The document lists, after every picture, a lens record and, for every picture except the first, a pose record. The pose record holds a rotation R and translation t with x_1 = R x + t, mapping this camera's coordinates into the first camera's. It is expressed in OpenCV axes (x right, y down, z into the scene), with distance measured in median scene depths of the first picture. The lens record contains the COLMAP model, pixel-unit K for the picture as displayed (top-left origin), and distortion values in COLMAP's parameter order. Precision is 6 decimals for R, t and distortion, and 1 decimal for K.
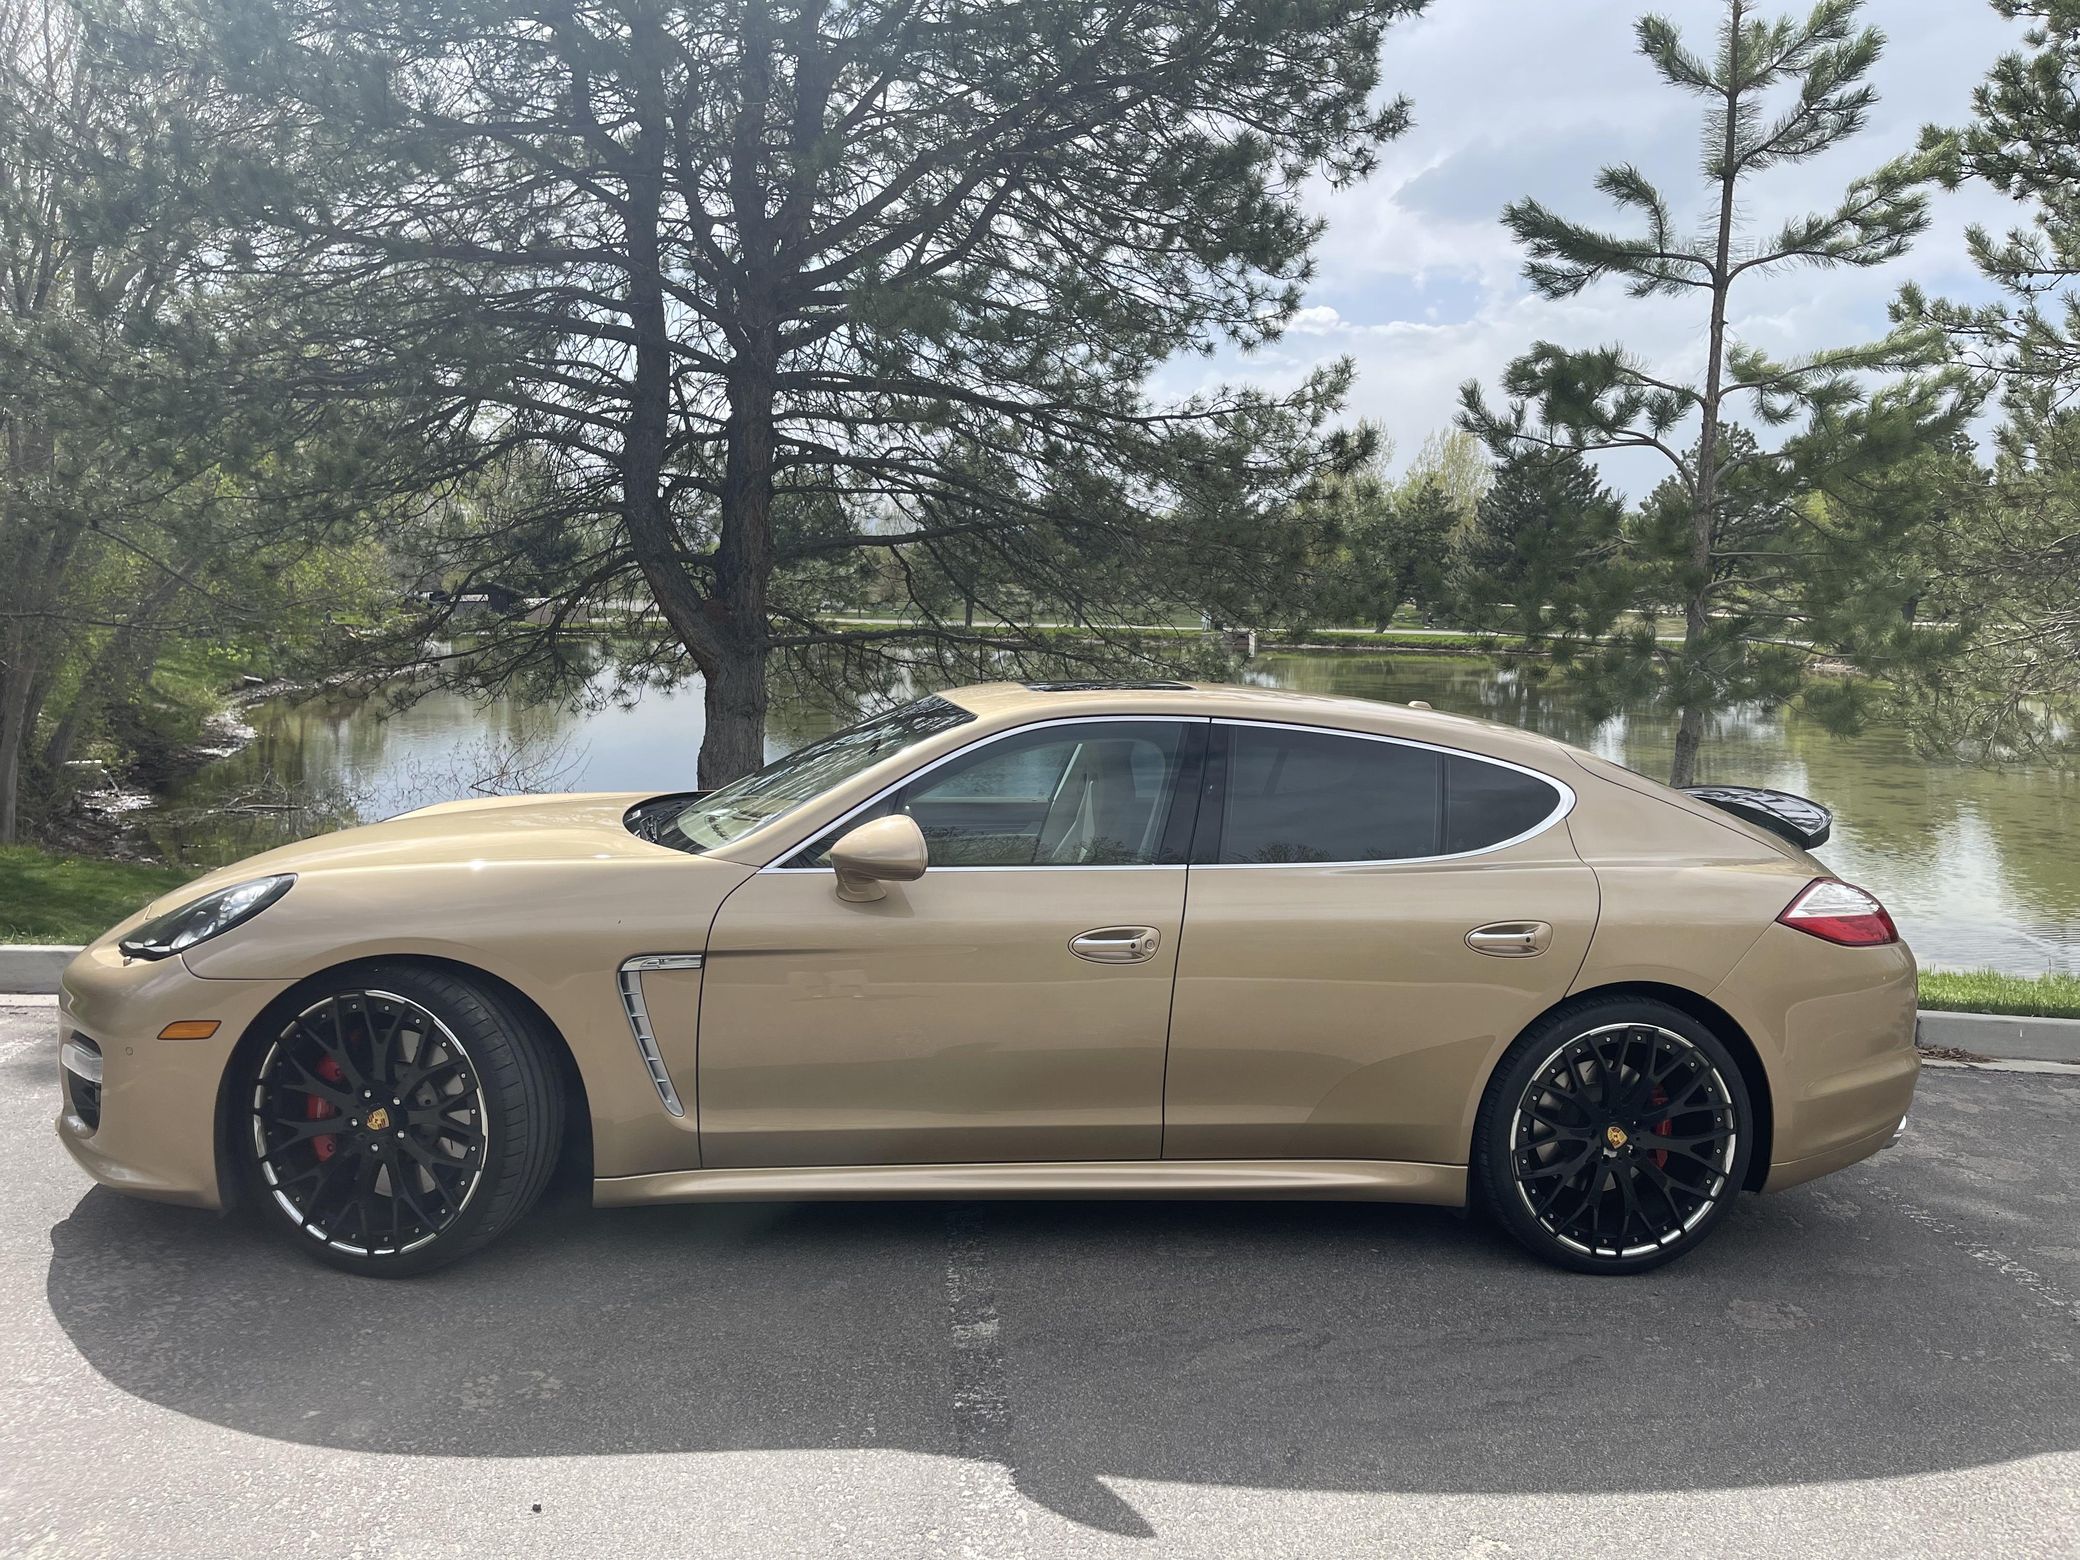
lens RADIAL K [[1602.3, 0, 1047.6], [0, 1602.3, 781.2], [0, 0, 1]] dist [0.083314, -0.117431]
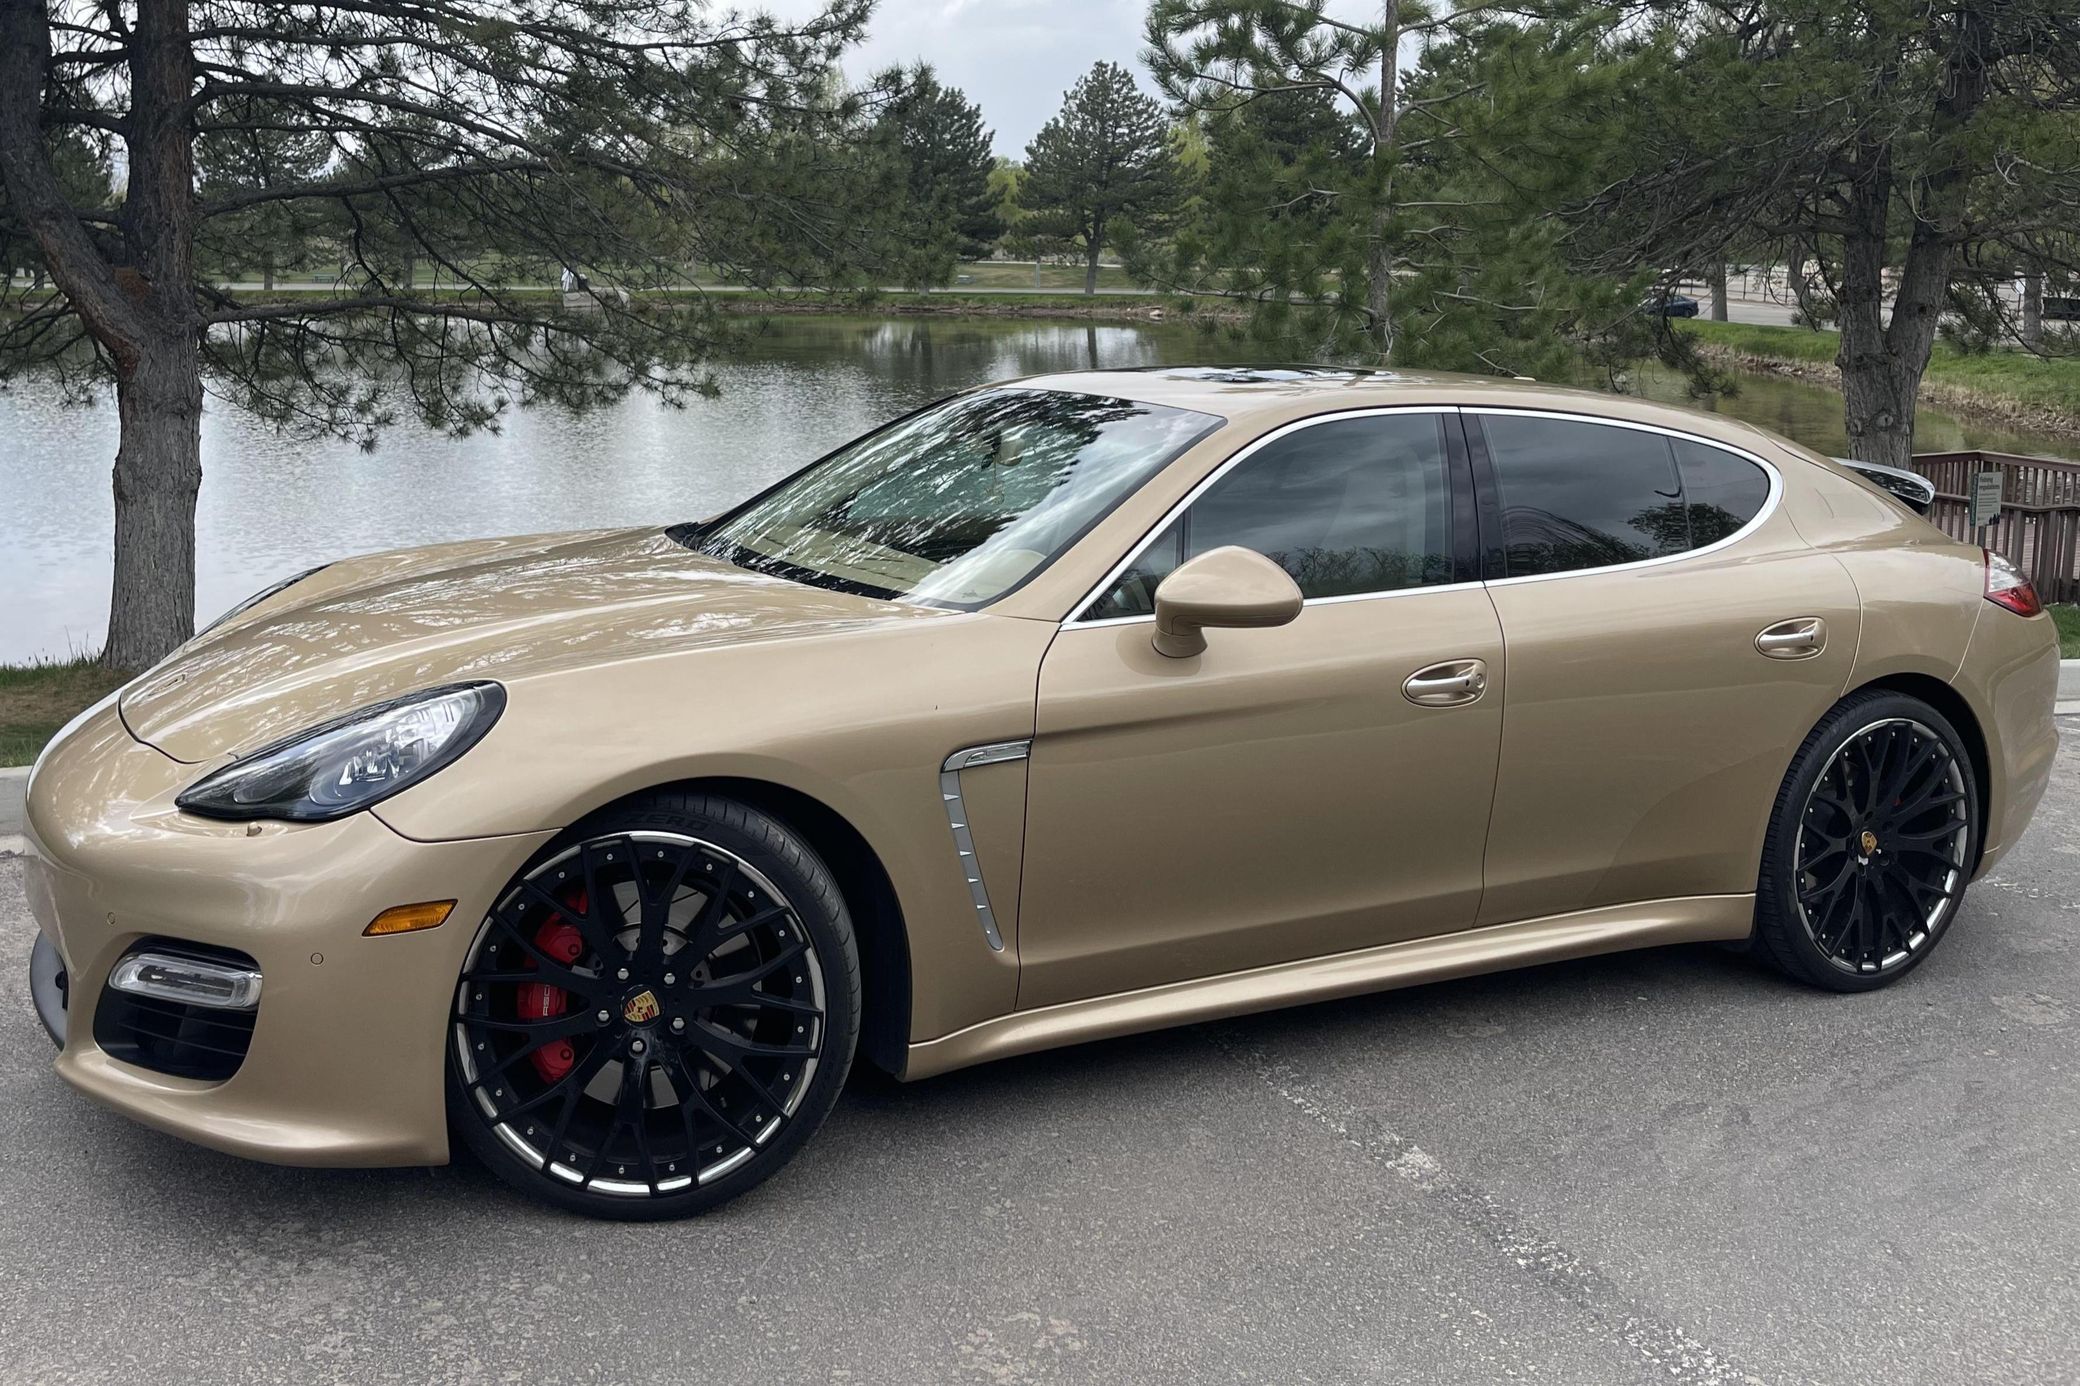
lens RADIAL K [[1802.3, 0, 912.9], [0, 1802.3, 513.9], [0, 0, 1]] dist [0.089166, -0.109837]
pose [[0.953790, -0.058367, 0.294750, -0.474310], [0.049378, 0.998063, 0.037854, -0.034873], [-0.296388, -0.021551, 0.954824, 0.167402]]
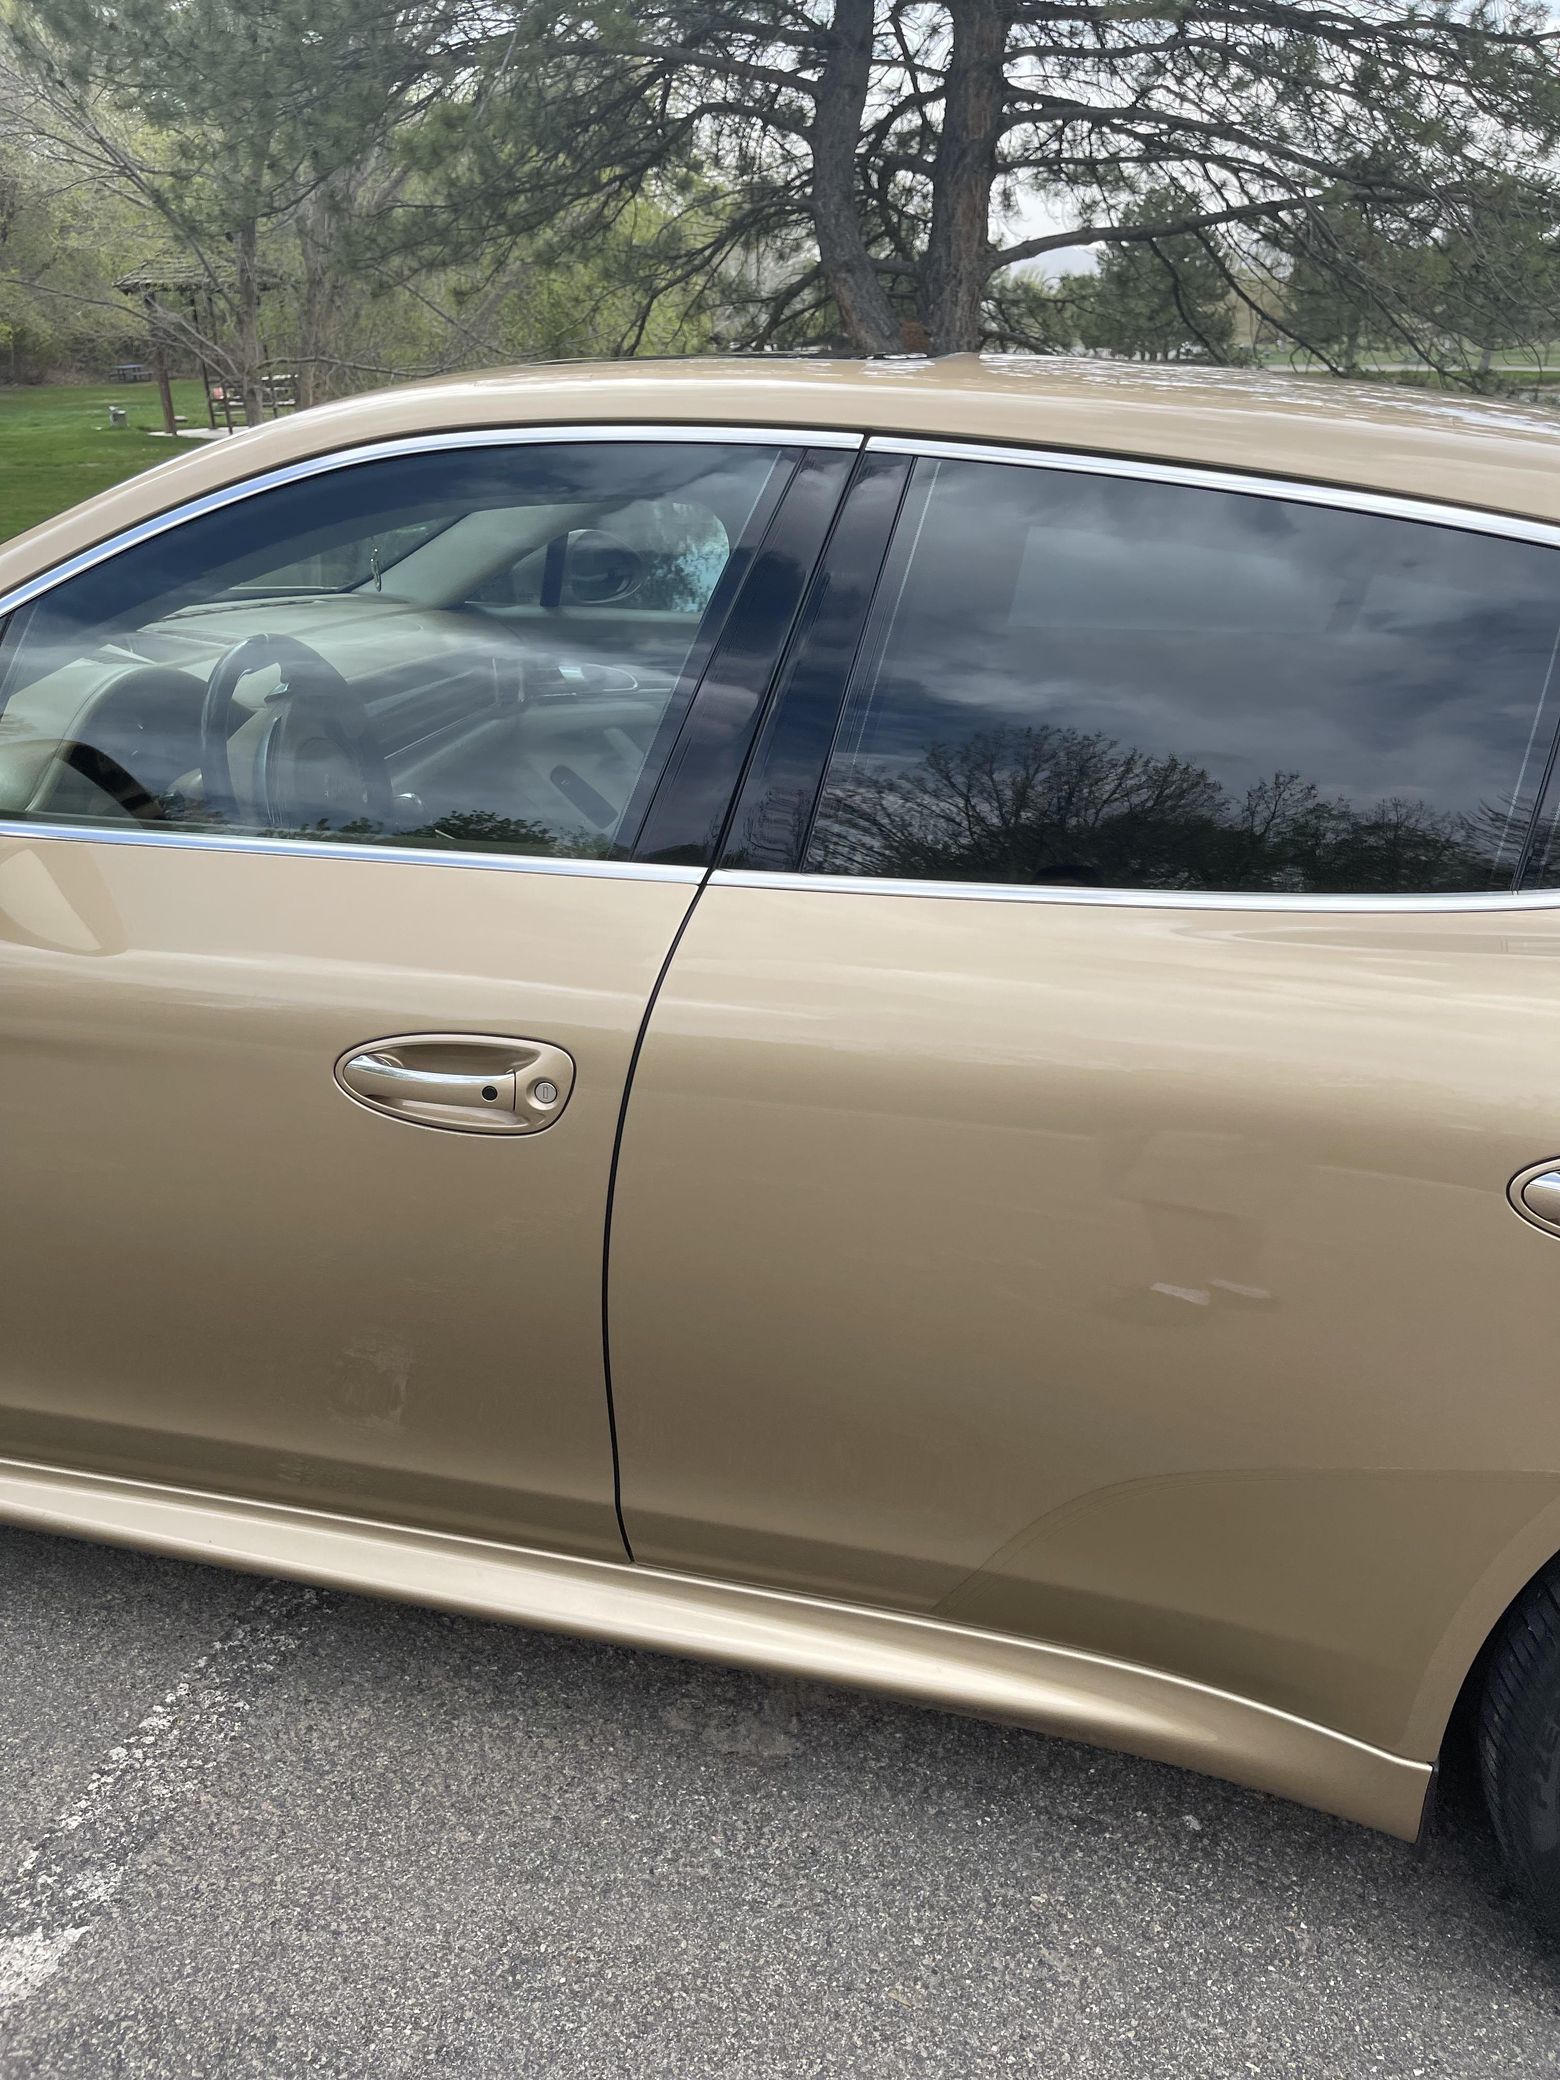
lens RADIAL K [[1602.3, 0, 780.0], [0, 1602.3, 1040.0], [0, 0, 1]] dist [0.083314, -0.117431]
pose [[0.932478, 0.130421, -0.336860, 0.223526], [-0.028380, 0.956115, 0.291615, -0.016571], [0.360109, -0.262364, 0.895258, 0.662477]]
